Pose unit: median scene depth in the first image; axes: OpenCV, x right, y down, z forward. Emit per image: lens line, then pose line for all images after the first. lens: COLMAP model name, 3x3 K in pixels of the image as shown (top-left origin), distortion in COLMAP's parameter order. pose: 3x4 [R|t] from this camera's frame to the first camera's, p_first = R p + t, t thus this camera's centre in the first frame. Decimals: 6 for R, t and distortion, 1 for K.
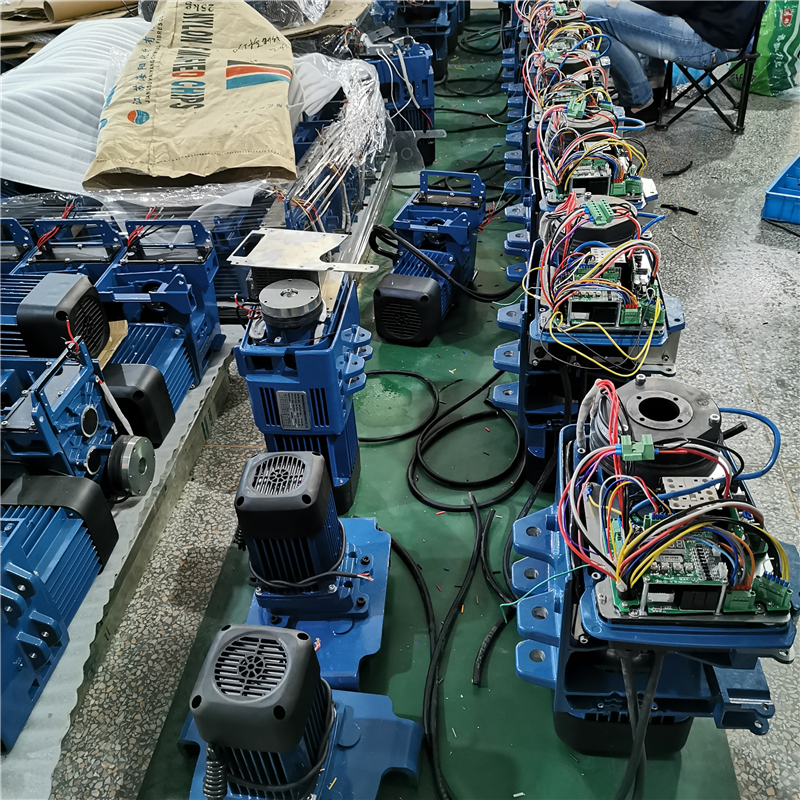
lens RADIAL K [[816.8, 0, 399.9], [0, 816.8, 396.1], [0, 0, 1]] dist [0.065028, -0.069511]
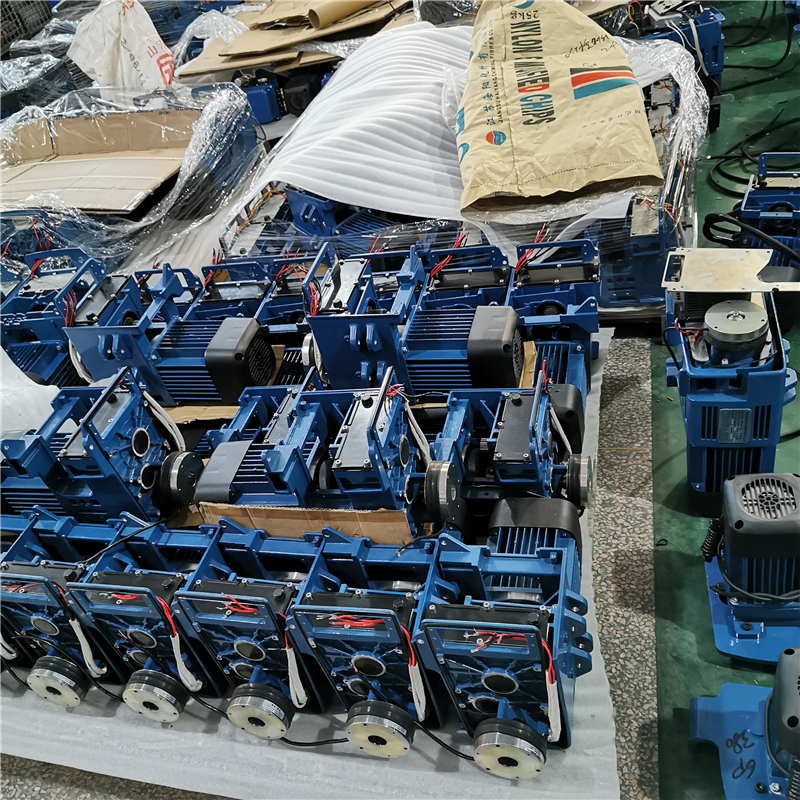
lens RADIAL K [[816.8, 0, 399.9], [0, 816.8, 396.1], [0, 0, 1]] dist [0.065028, -0.069511]
pose [[0.983556, -0.047356, -0.174285, -0.280800], [0.059374, 0.996157, 0.064396, -0.087582], [0.170566, -0.073685, 0.982587, -0.081153]]
